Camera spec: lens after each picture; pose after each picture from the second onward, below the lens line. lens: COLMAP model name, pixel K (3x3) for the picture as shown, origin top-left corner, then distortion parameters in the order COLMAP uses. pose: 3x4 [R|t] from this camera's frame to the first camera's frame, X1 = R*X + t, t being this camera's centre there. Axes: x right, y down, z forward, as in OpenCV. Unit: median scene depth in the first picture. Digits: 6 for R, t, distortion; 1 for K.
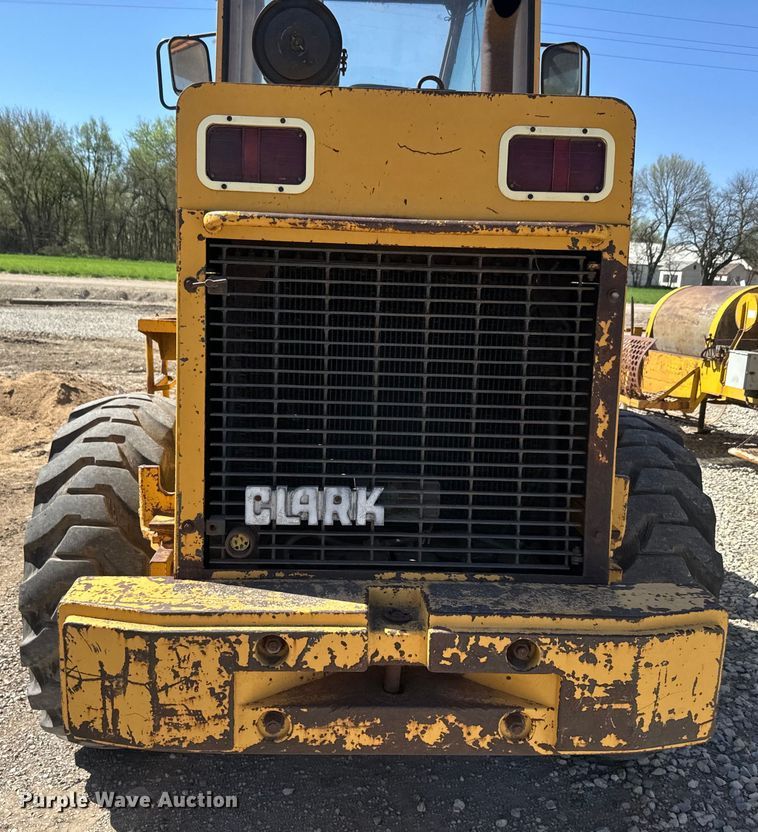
lens RADIAL K [[776.2, 0, 368.9], [0, 776.2, 416.6], [0, 0, 1]] dist [0.150317, -0.284540]
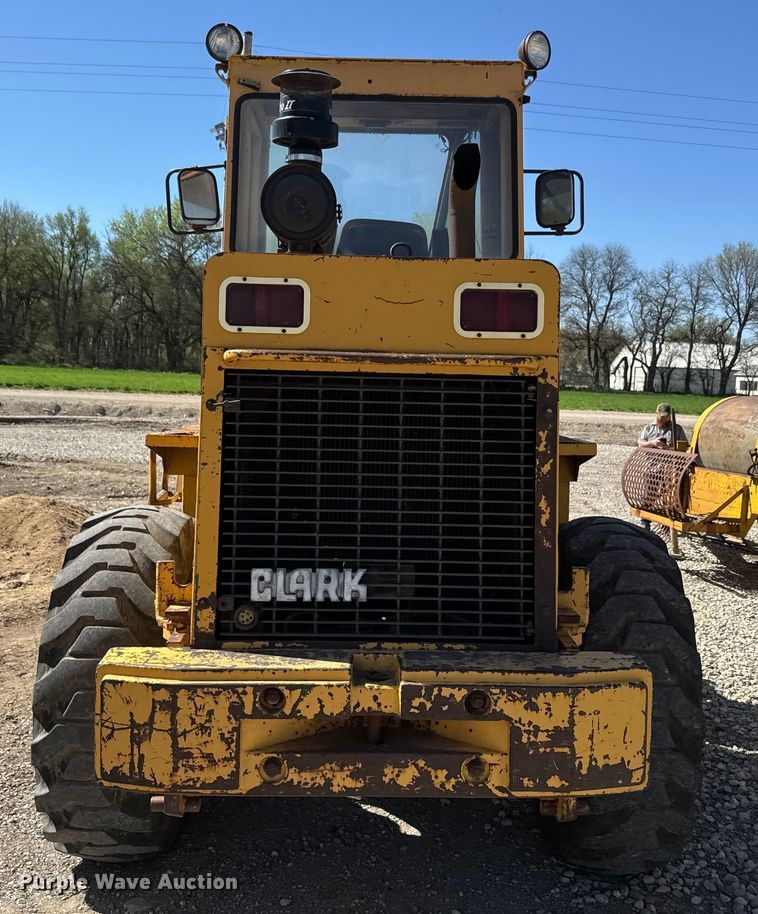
lens RADIAL K [[948.9, 0, 380.1], [0, 948.9, 411.4], [0, 0, 1]] dist [0.200367, -0.374658]
pose [[0.999908, -0.008002, -0.010975, 0.059068], [0.006287, 0.988929, -0.148254, 0.069402], [0.012040, 0.148172, 0.988888, -0.498842]]
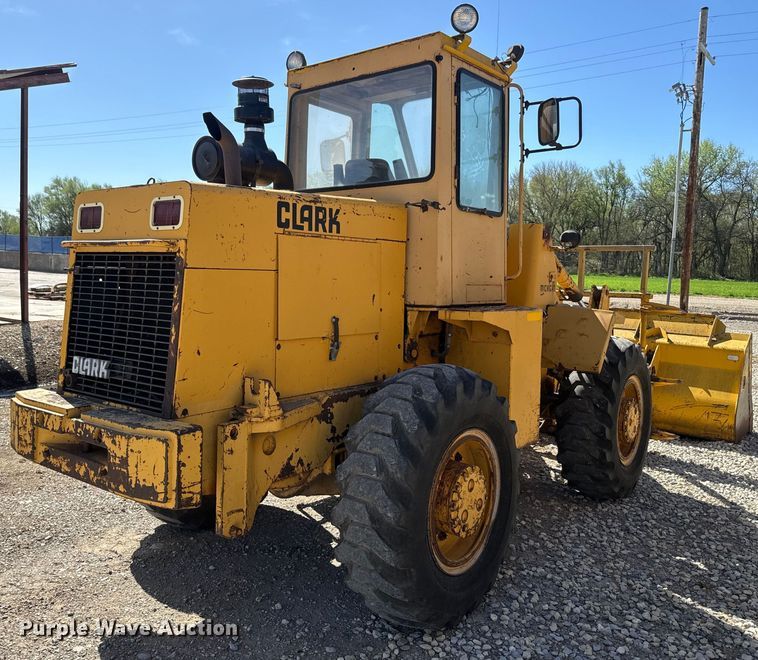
lens RADIAL K [[667.0, 0, 341.5], [0, 667.0, 302.9], [0, 0, 1]] dist [0.143255, -0.212994]
pose [[0.743425, 0.013850, -0.668676, 1.766658], [-0.119802, 0.986373, -0.112765, 0.066663], [0.658002, 0.163941, 0.734954, 0.013966]]
